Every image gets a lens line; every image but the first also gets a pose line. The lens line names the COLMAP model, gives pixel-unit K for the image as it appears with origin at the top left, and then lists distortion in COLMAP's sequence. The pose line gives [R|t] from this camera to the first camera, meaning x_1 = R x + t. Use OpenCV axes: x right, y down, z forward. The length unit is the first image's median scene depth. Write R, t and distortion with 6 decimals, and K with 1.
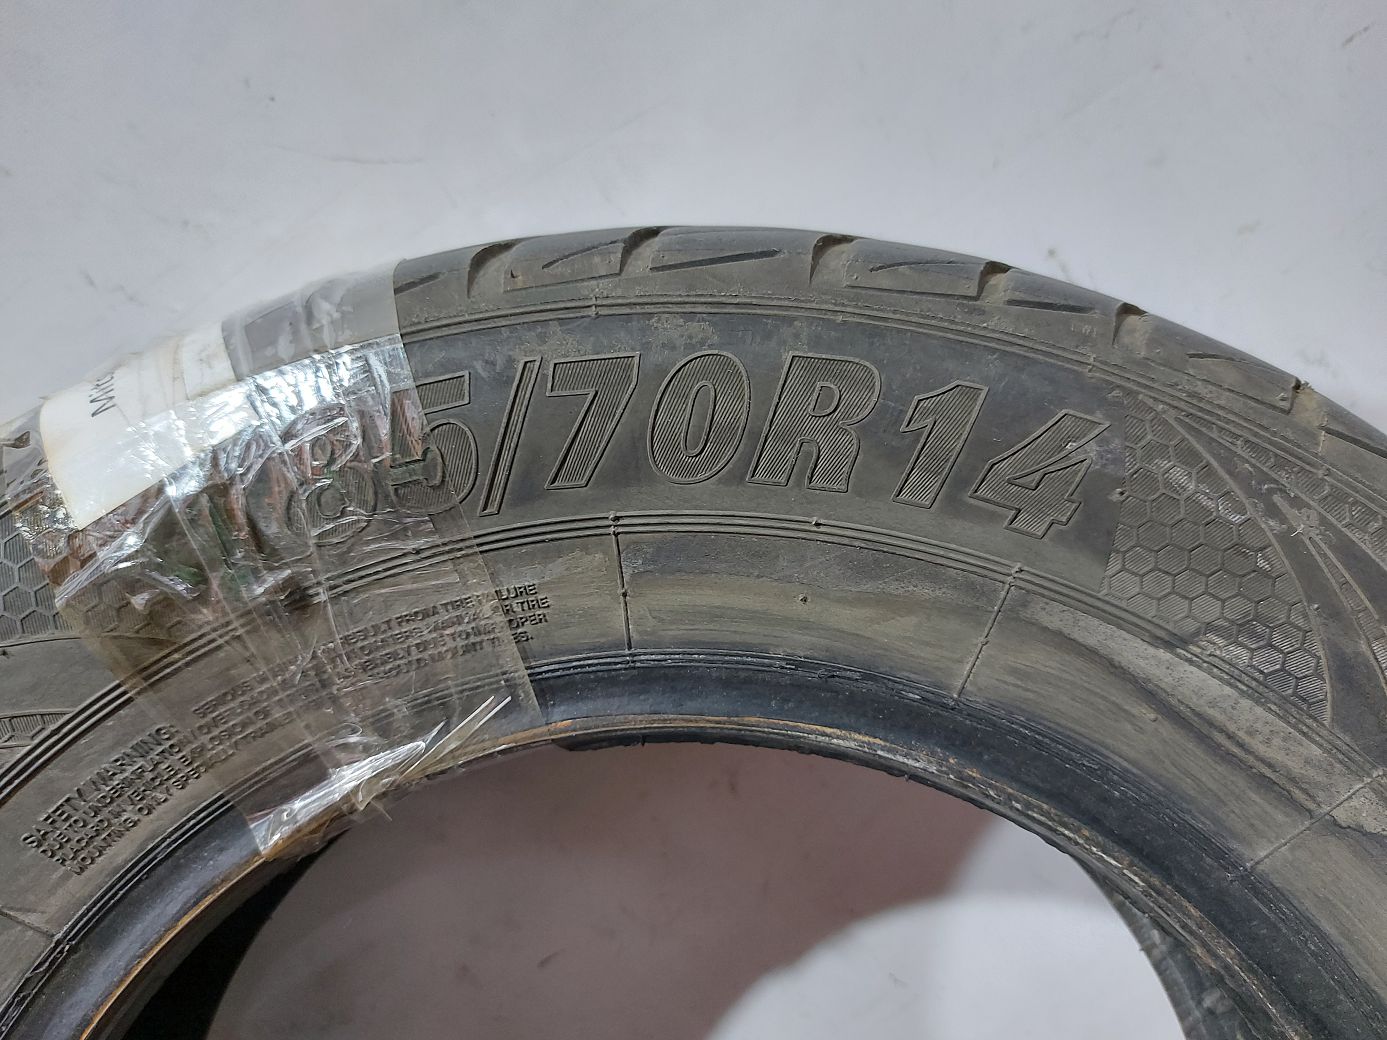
lens RADIAL K [[978.8, 0, 685.5], [0, 978.8, 511.0], [0, 0, 1]] dist [0.047953, -0.091819]
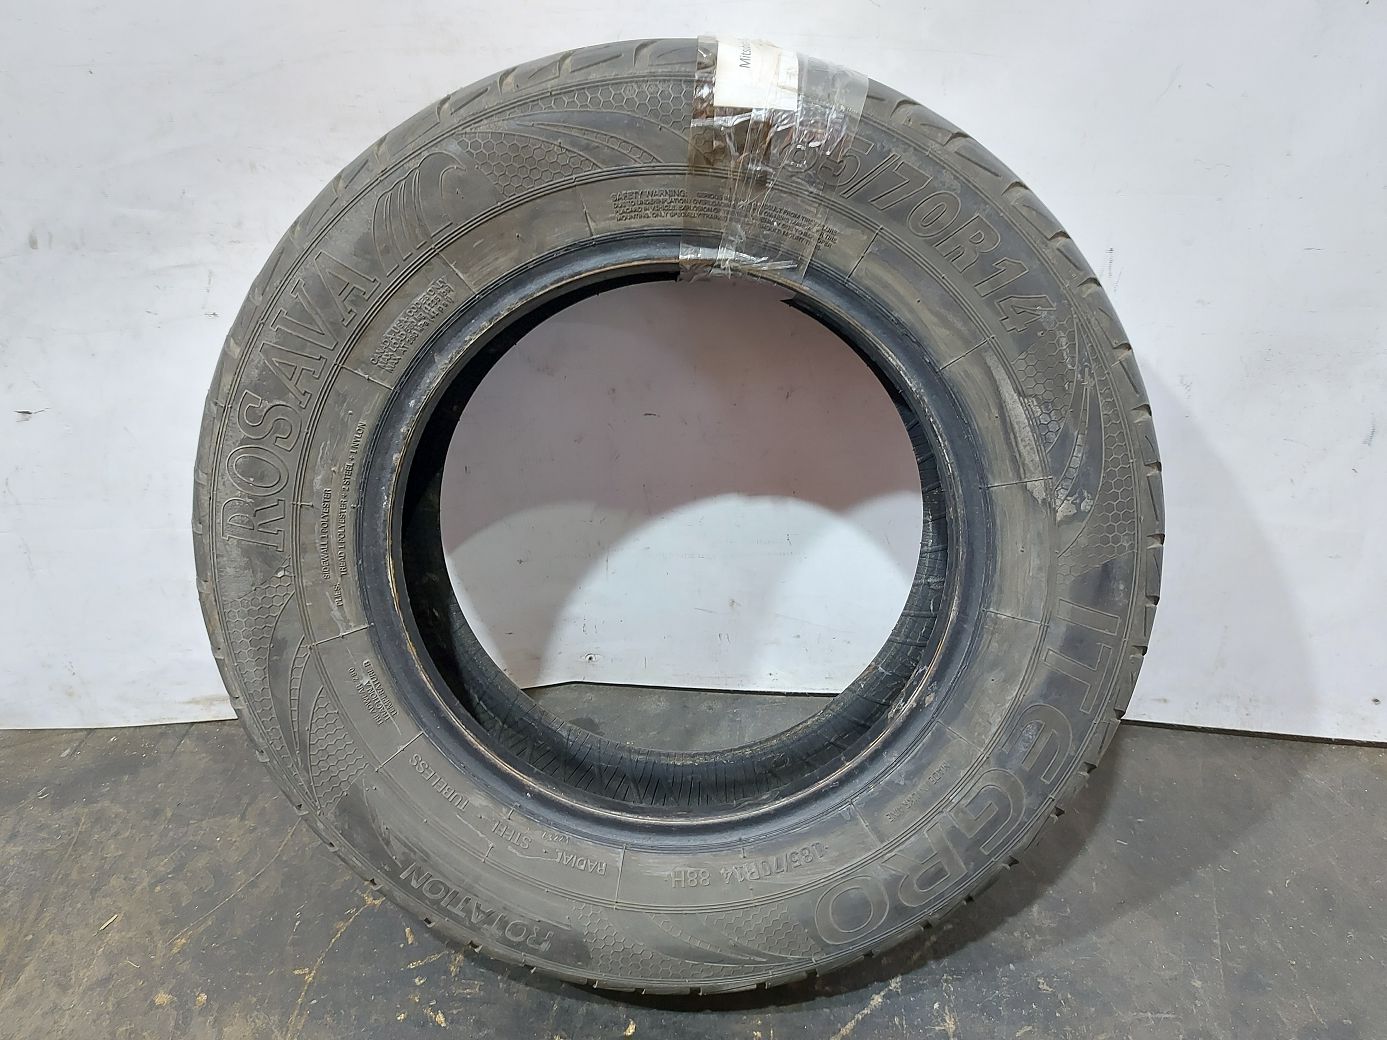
lens RADIAL K [[978.8, 0, 685.5], [0, 978.8, 511.0], [0, 0, 1]] dist [0.047953, -0.091819]
pose [[0.812784, 0.575467, 0.090661, -0.293259], [-0.581566, 0.792394, 0.184100, 0.412649], [0.034105, -0.202359, 0.978717, -1.654455]]
